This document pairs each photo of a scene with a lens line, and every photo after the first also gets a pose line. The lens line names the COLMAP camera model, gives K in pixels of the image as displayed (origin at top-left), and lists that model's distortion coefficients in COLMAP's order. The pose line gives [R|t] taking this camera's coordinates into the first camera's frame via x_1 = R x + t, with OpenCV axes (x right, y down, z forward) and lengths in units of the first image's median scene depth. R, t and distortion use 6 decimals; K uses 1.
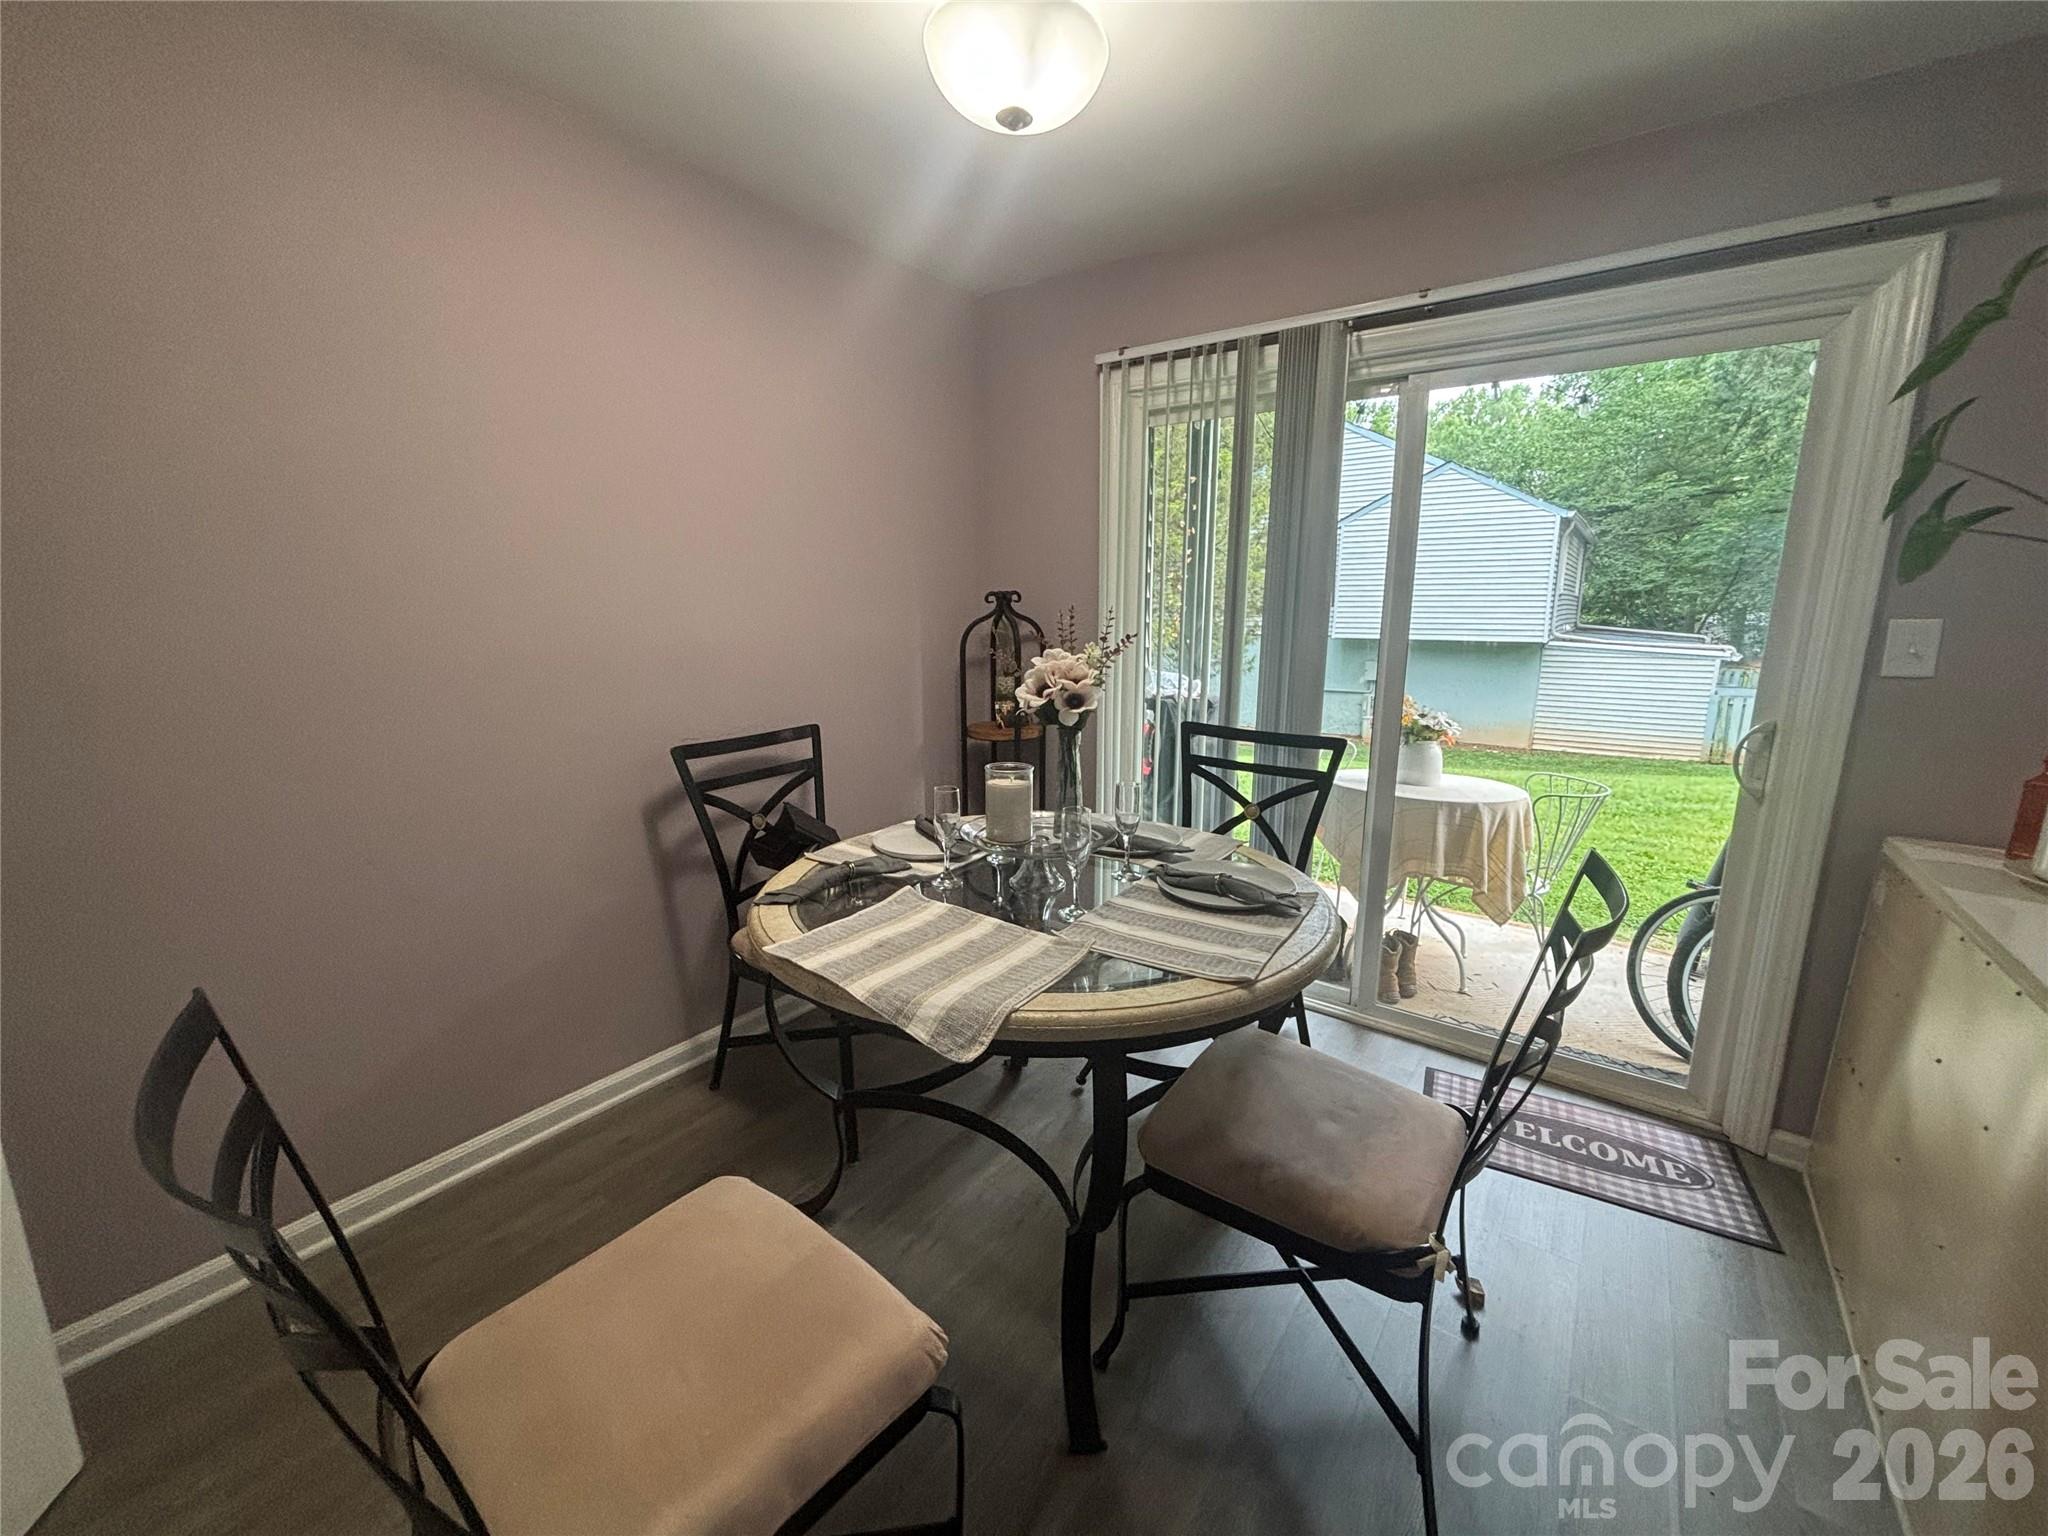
lens RADIAL K [[820.5, 0, 1027.4], [0, 820.5, 764.9], [0, 0, 1]] dist [-0.001567, 0.000073]
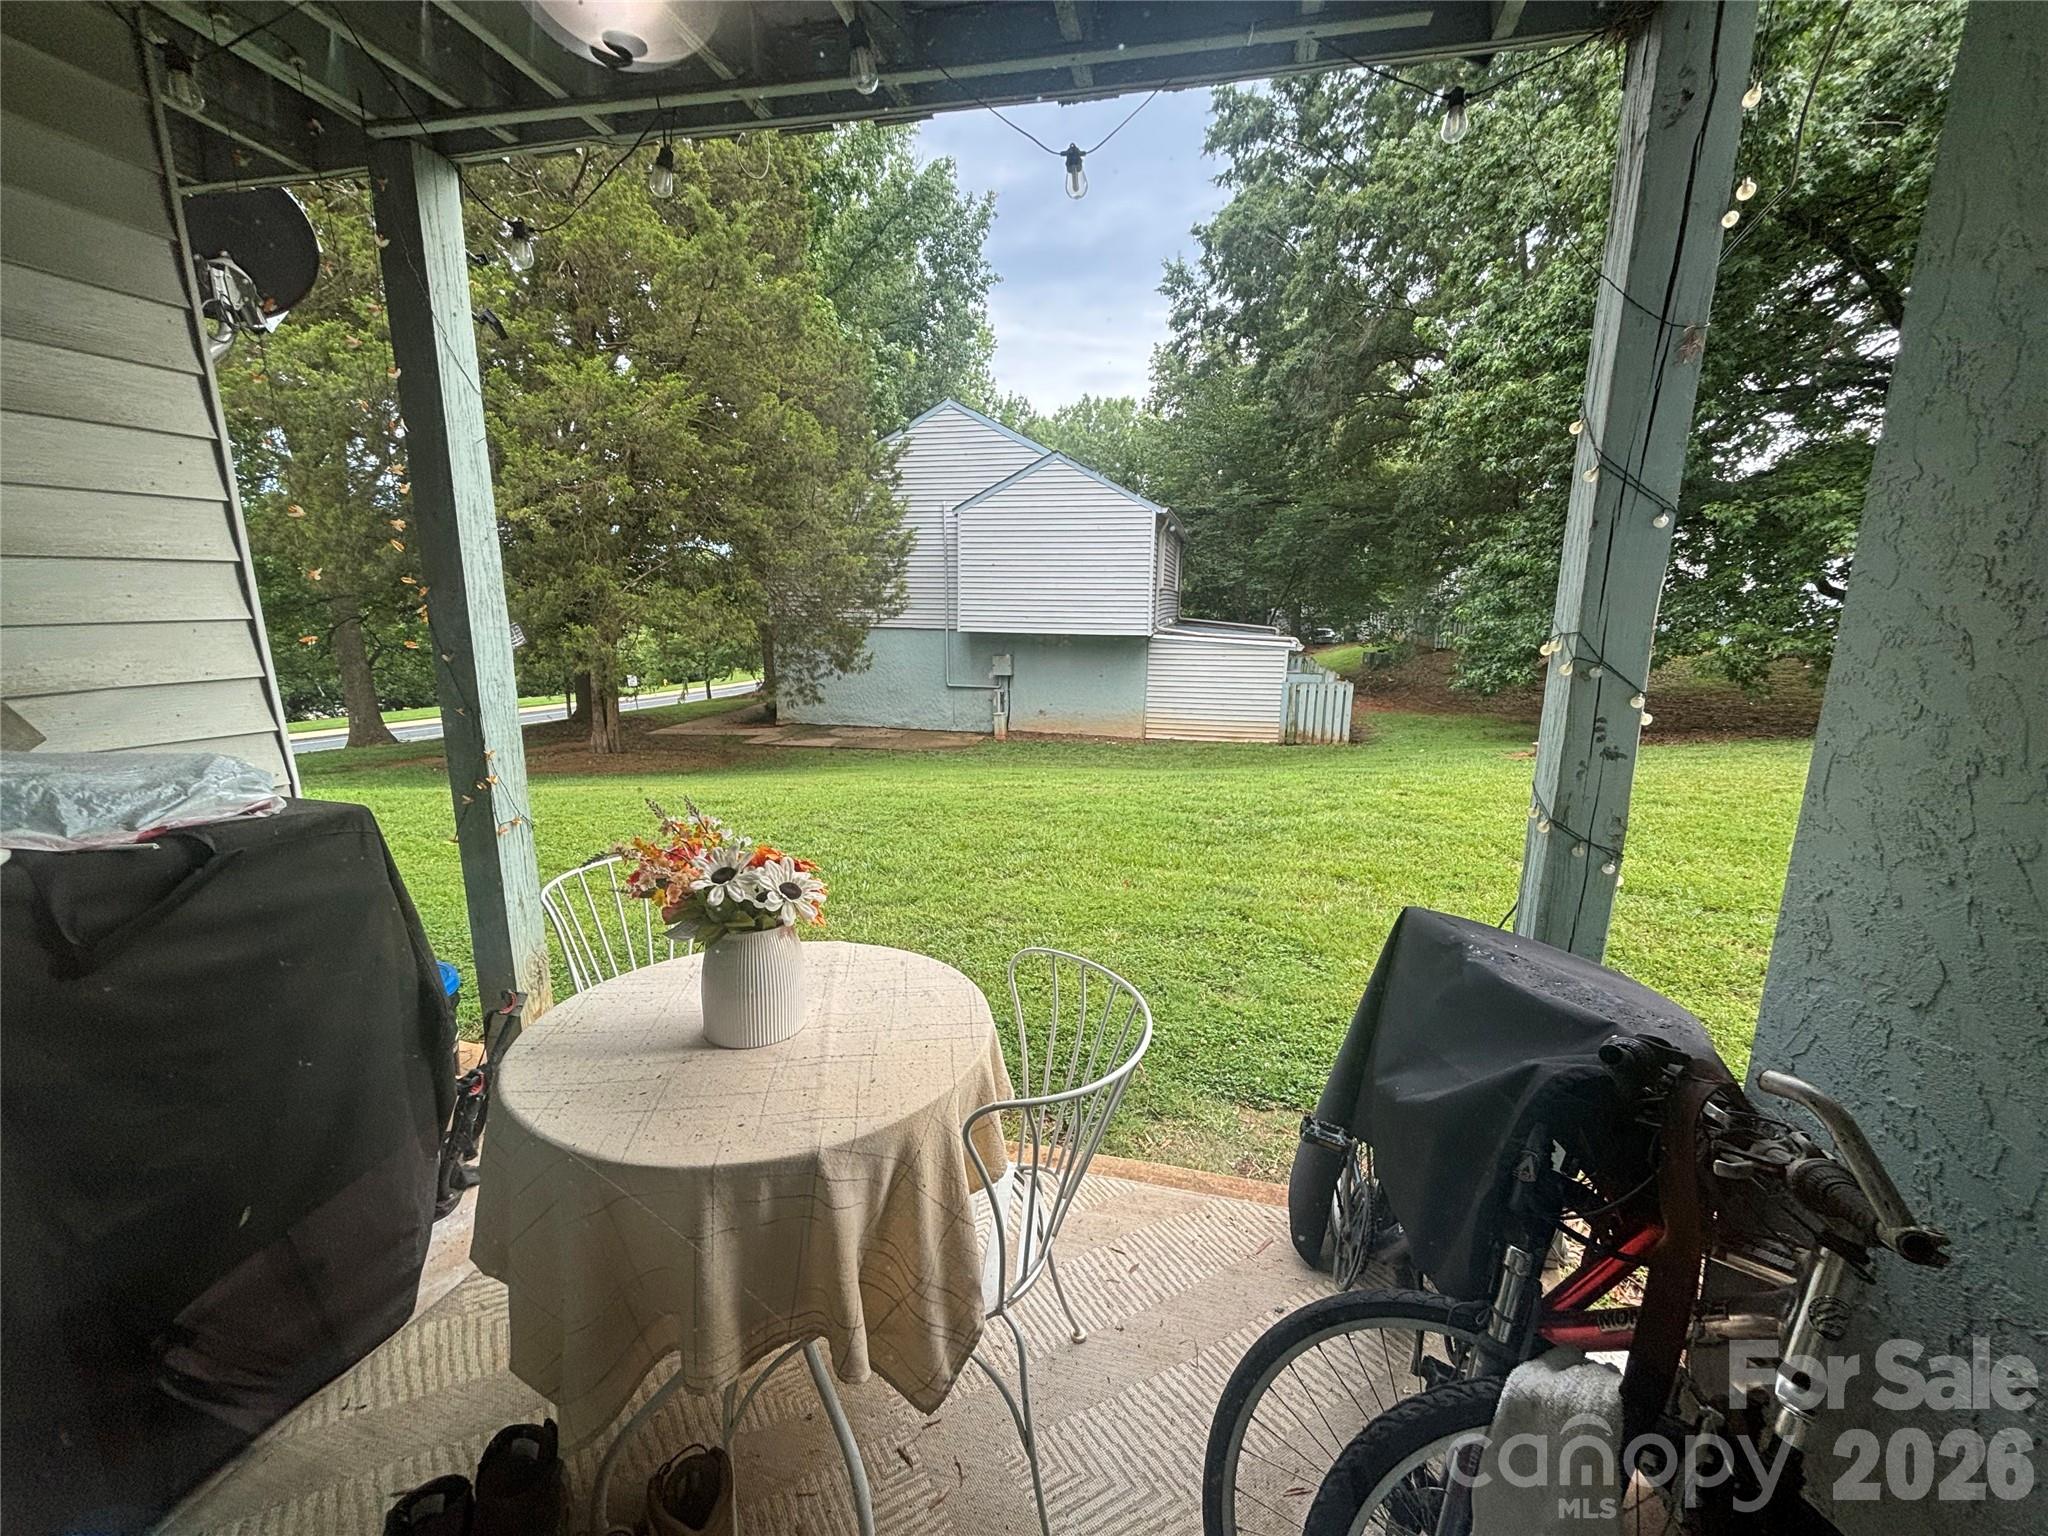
lens RADIAL K [[820.5, 0, 1023.7], [0, 820.5, 774.9], [0, 0, 1]] dist [-0.001567, 0.000073]
pose [[0.923348, -0.071050, 0.377332, 0.071353], [0.062508, 0.997436, 0.034854, -0.017986], [-0.378841, -0.008596, 0.925422, 0.090742]]
